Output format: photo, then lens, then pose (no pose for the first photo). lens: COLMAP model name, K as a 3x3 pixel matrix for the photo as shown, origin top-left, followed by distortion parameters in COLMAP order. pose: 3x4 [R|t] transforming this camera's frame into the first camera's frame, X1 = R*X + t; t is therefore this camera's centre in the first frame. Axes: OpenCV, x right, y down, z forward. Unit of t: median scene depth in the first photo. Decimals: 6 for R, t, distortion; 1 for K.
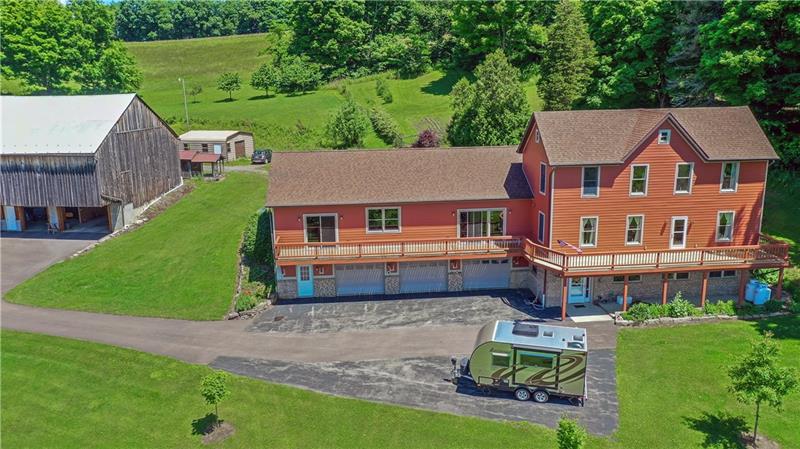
lens RADIAL K [[633.6, 0, 400.0], [0, 633.6, 224.5], [0, 0, 1]] dist [0.004861, 0.009230]
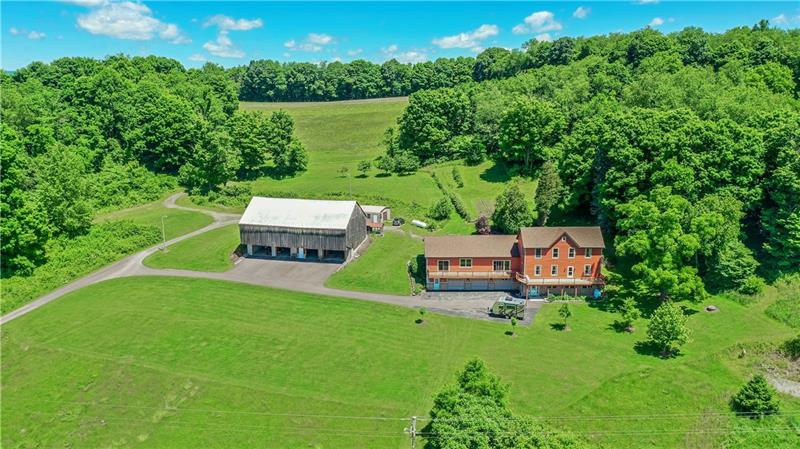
lens RADIAL K [[633.6, 0, 400.0], [0, 633.6, 224.5], [0, 0, 1]] dist [0.004861, 0.009230]
pose [[0.996045, 0.029782, -0.083710, -0.067473], [-0.031479, 0.999323, -0.019021, -0.089787], [0.083087, 0.021581, 0.996309, -1.415754]]
